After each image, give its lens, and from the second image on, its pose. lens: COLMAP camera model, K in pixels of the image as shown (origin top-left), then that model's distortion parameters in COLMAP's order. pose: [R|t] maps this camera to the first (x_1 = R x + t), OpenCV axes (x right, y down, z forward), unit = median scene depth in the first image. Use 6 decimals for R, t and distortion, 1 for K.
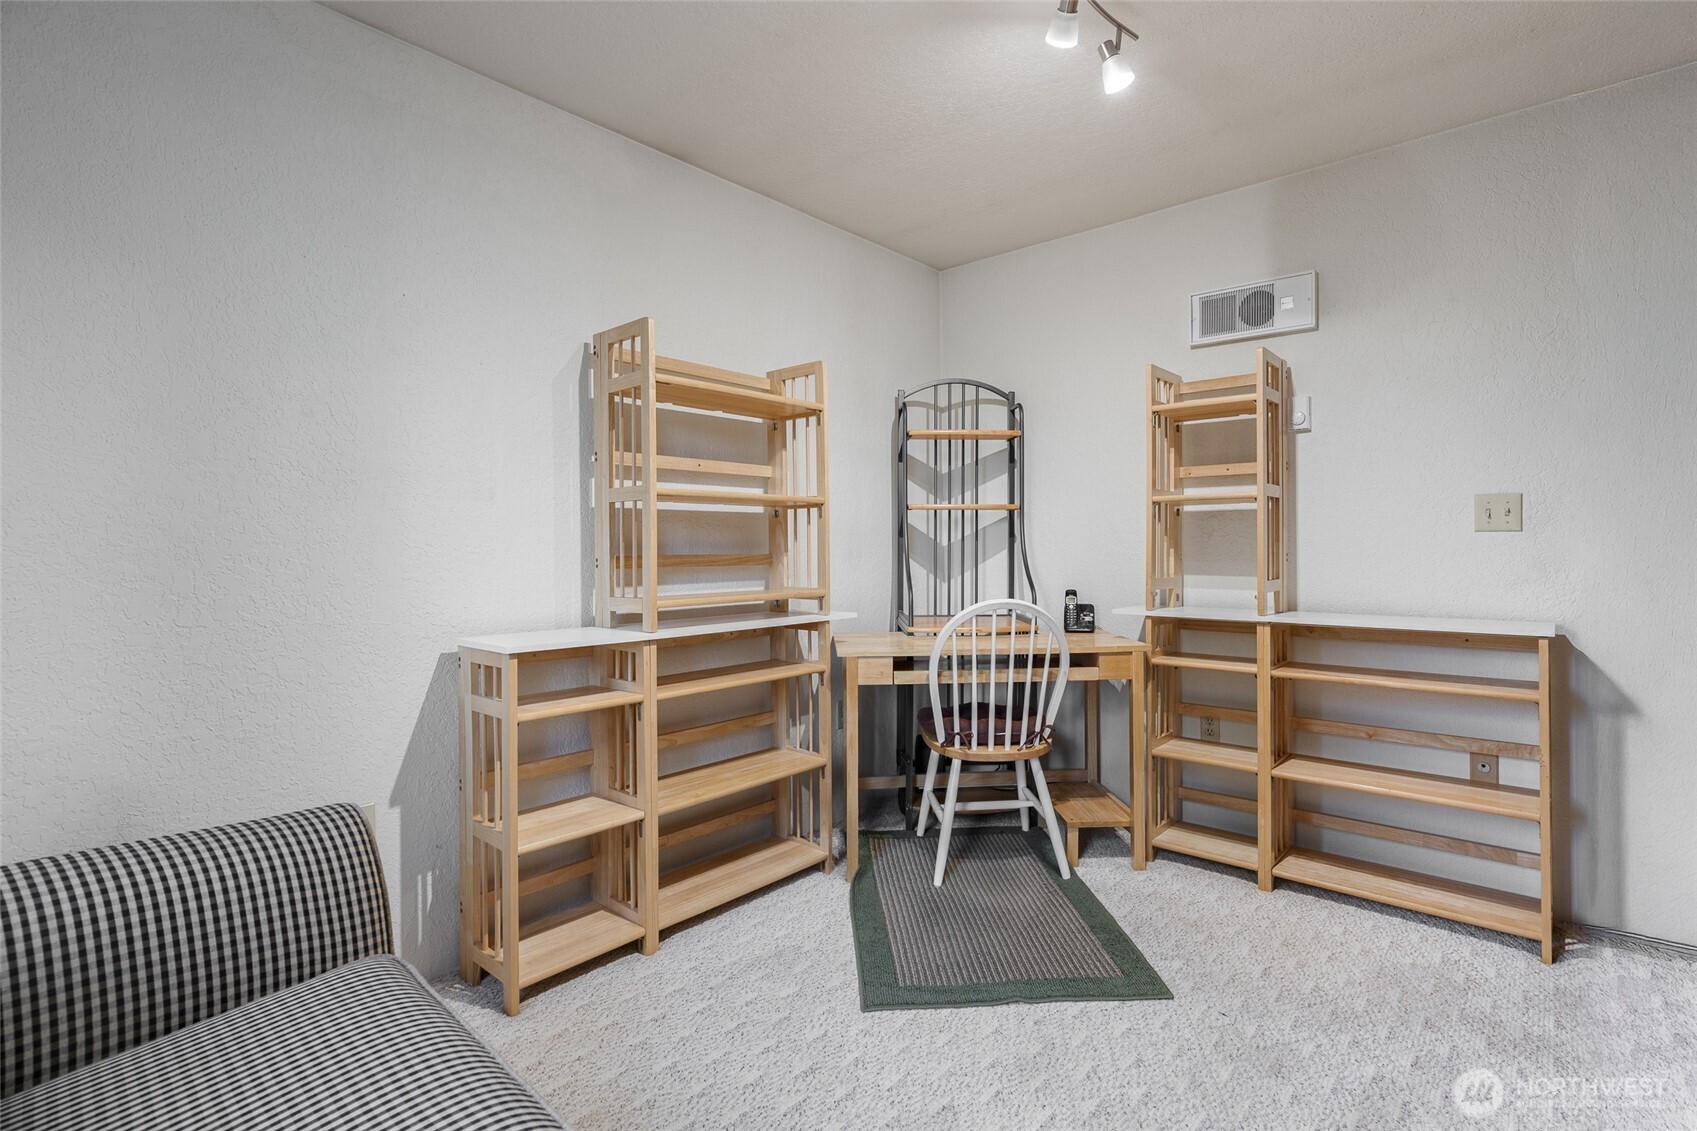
lens RADIAL K [[807.8, 0, 859.1], [0, 807.8, 546.8], [0, 0, 1]] dist [-0.003381, 0.000761]
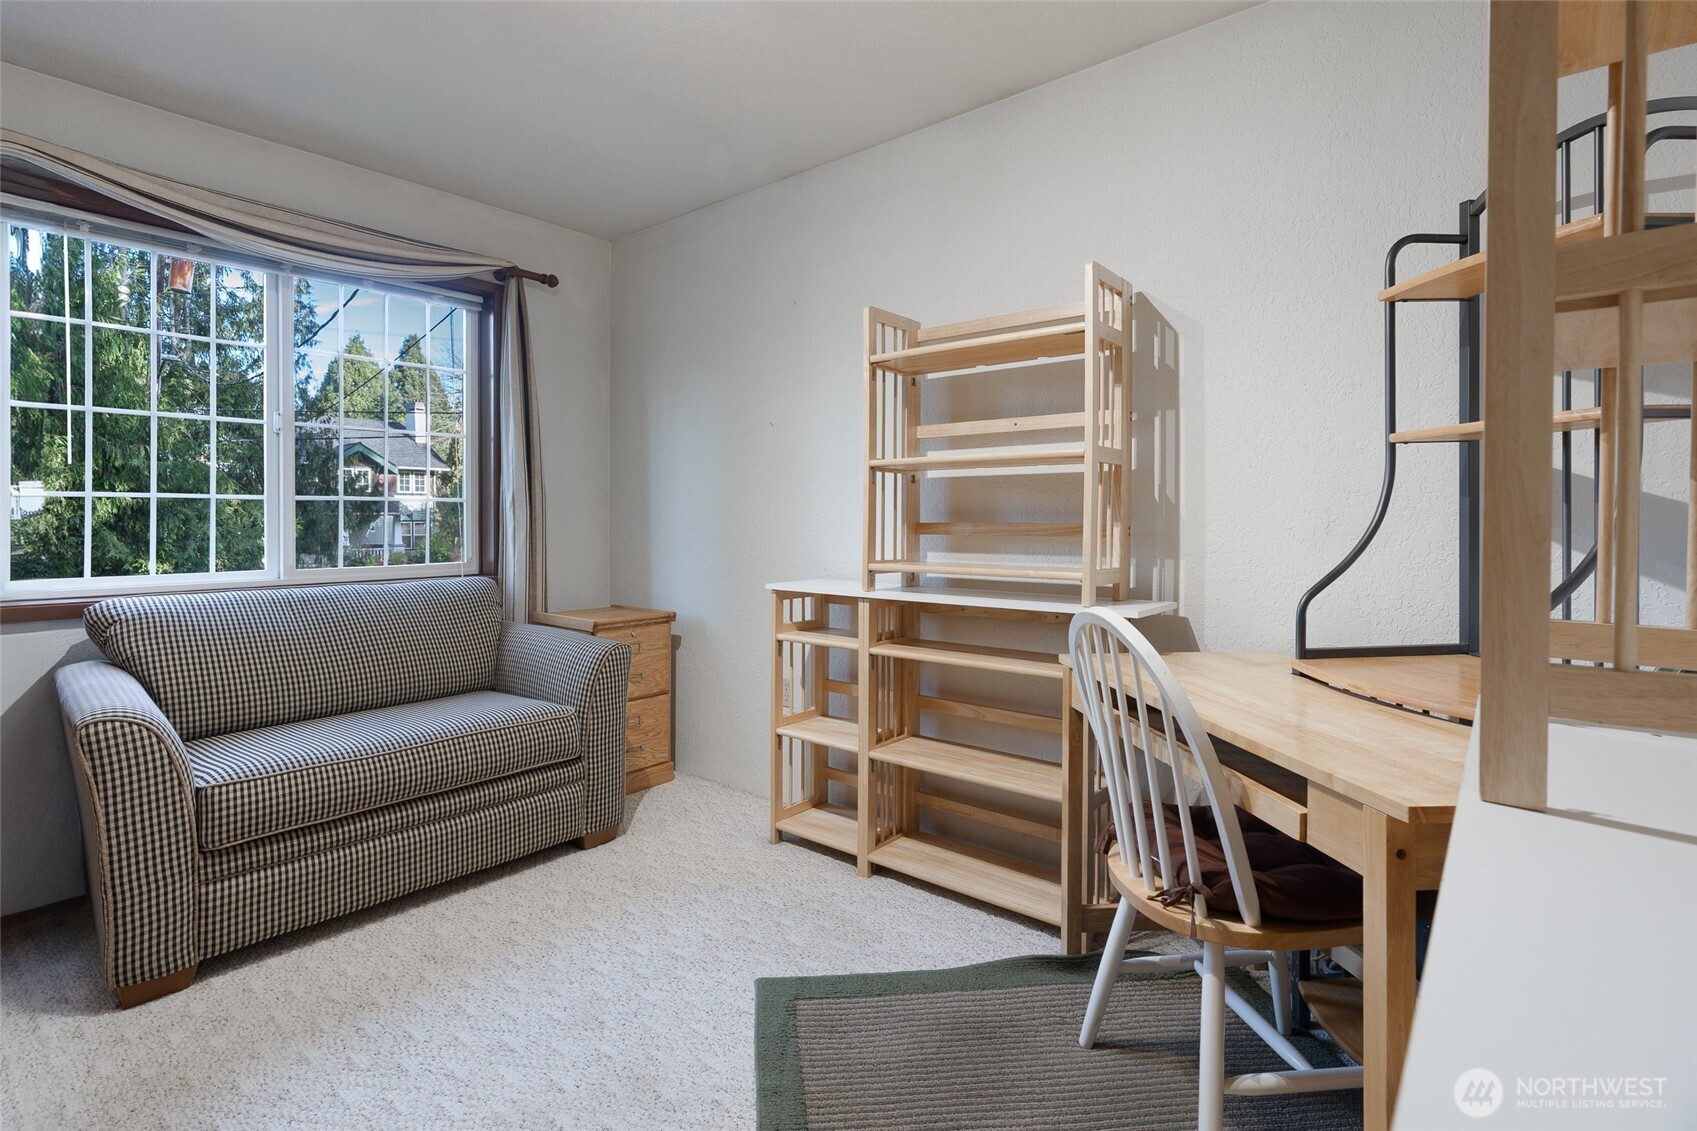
lens RADIAL K [[824.4, 0, 804.5], [0, 824.4, 514.7], [0, 0, 1]] dist [-0.001266, 0.000249]
pose [[0.008383, 0.012471, -0.999887, 0.940919], [-0.009992, 0.999873, 0.012387, -0.011511], [0.999915, 0.009887, 0.008507, 0.969048]]
